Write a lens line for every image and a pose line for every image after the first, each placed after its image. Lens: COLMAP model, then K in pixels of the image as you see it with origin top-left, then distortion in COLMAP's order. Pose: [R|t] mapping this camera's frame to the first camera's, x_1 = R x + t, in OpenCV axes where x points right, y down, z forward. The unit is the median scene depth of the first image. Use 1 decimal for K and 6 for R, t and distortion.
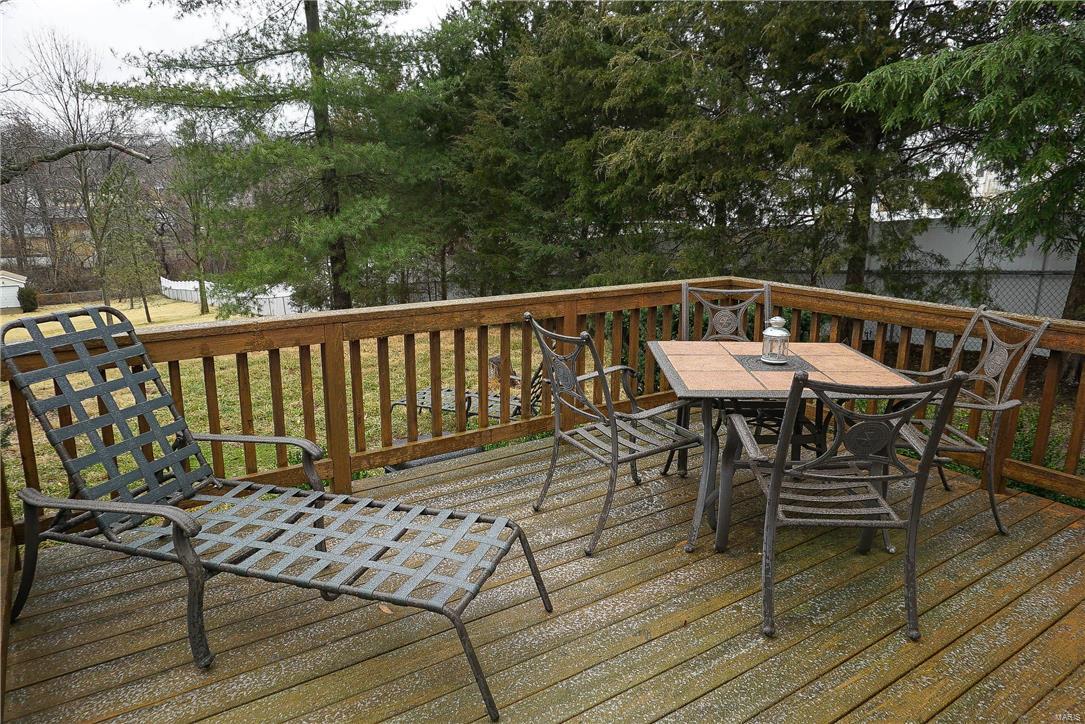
lens RADIAL K [[728.1, 0, 542.7], [0, 728.1, 367.0], [0, 0, 1]] dist [-0.049130, 0.028983]
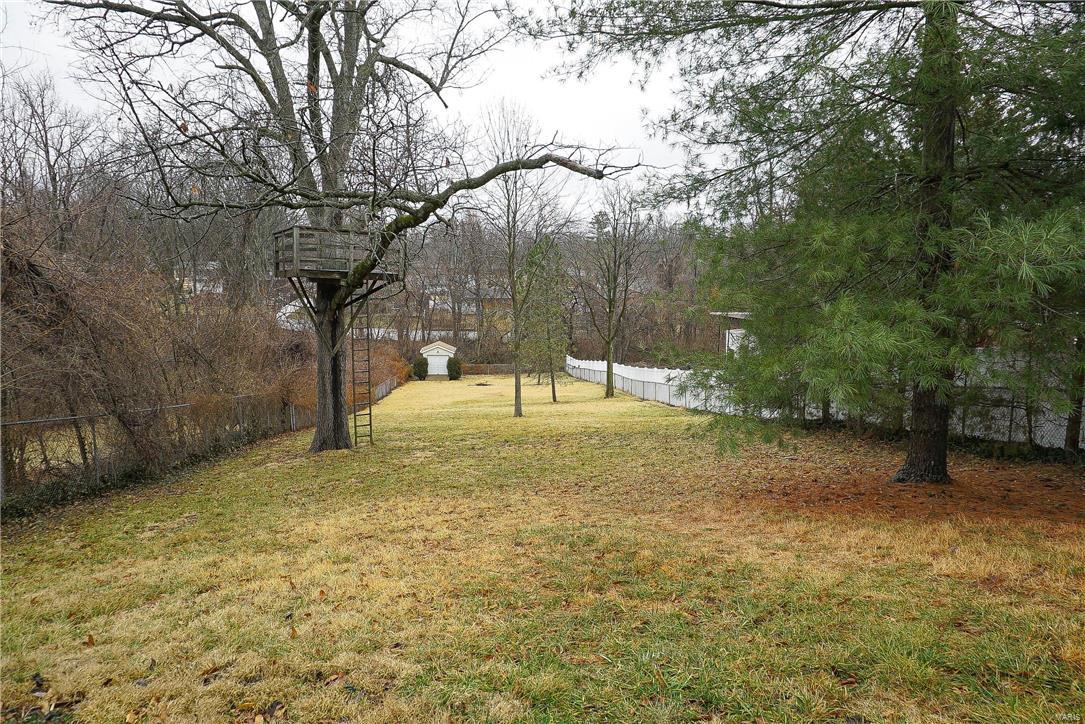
lens RADIAL K [[728.1, 0, 546.0], [0, 728.1, 360.1], [0, 0, 1]] dist [-0.049130, 0.028983]
pose [[0.873020, 0.054636, -0.484615, -0.095810], [-0.117724, 0.987928, -0.100696, -0.017954], [0.473263, 0.144960, 0.868912, 0.155745]]
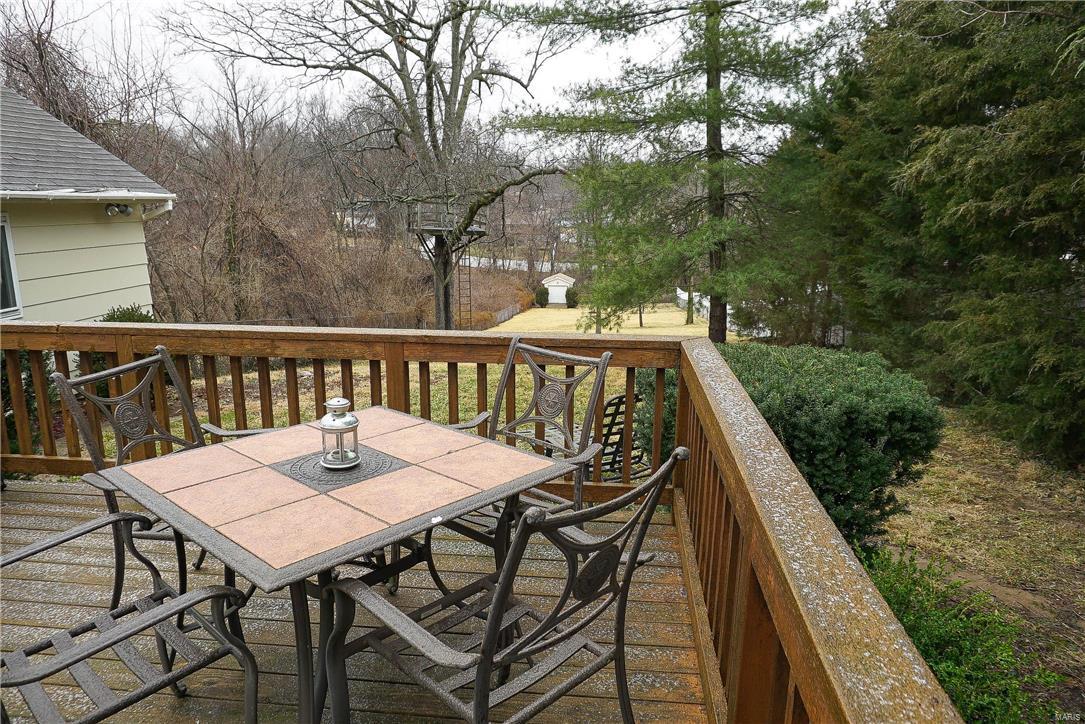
lens RADIAL K [[728.1, 0, 538.5], [0, 728.1, 359.9], [0, 0, 1]] dist [-0.049130, 0.028983]
pose [[0.757130, 0.130733, -0.640049, 0.058270], [-0.153845, 0.987897, 0.019795, -0.009583], [0.634890, 0.083480, 0.768079, 0.040810]]
